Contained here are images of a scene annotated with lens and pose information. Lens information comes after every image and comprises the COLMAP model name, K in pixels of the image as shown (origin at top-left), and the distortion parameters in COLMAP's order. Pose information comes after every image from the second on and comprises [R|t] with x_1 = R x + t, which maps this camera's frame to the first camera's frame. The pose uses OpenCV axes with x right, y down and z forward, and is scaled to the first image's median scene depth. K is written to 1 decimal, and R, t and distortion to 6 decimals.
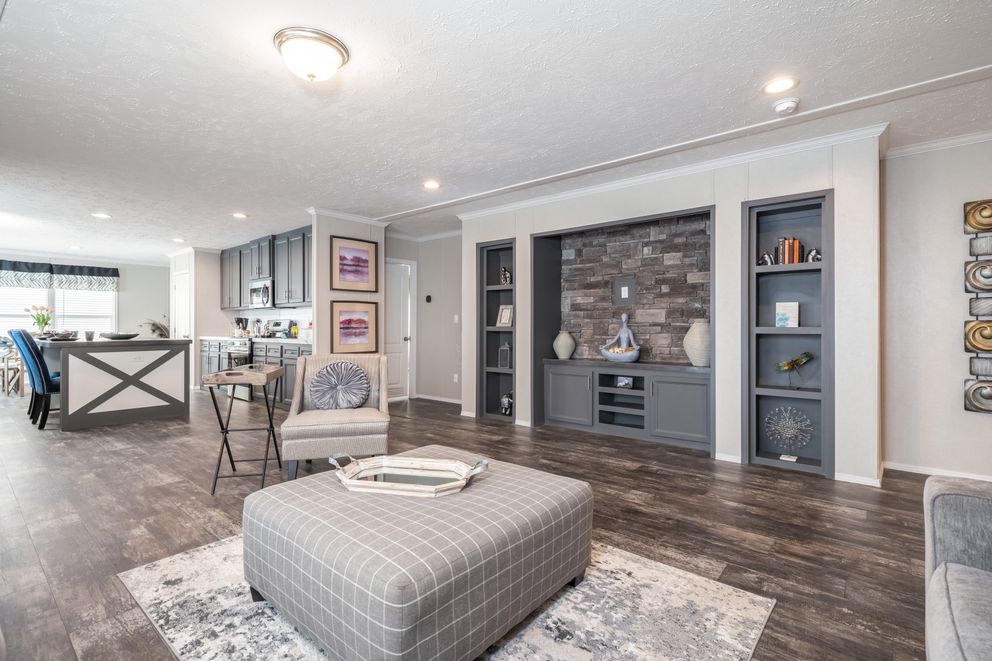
lens RADIAL K [[469.2, 0, 499.6], [0, 469.2, 323.2], [0, 0, 1]] dist [-0.002392, 0.001145]
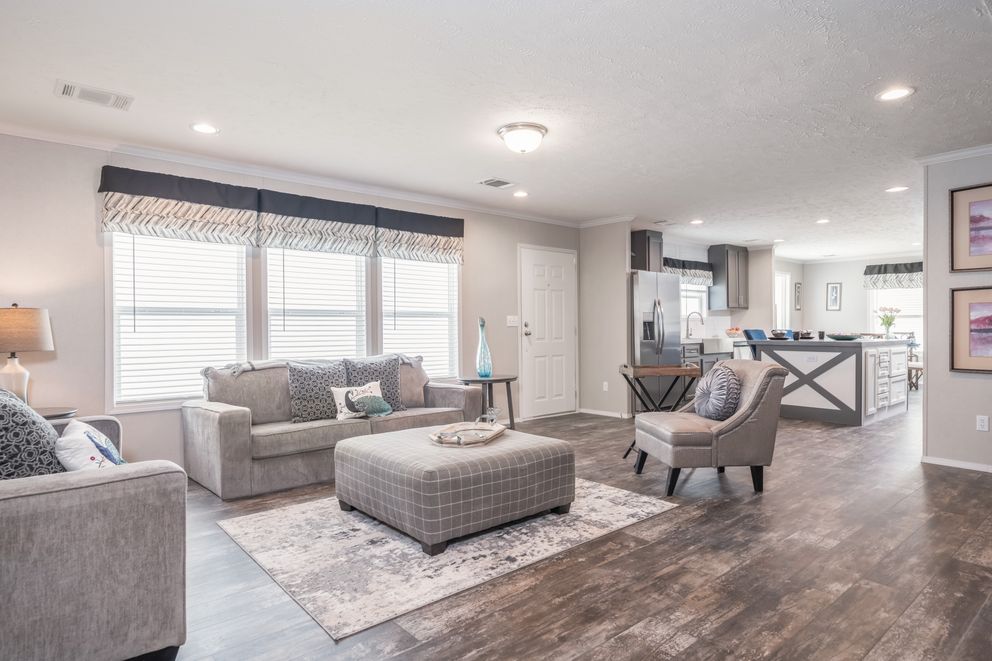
lens RADIAL K [[588.2, 0, 502.1], [0, 588.2, 326.3], [0, 0, 1]] dist [0.017341, 0.000508]
pose [[-0.175317, 0.000427, -0.984512, 0.711829], [0.006461, 0.999979, -0.000717, 0.001336], [0.984491, -0.006486, -0.175316, 0.657988]]
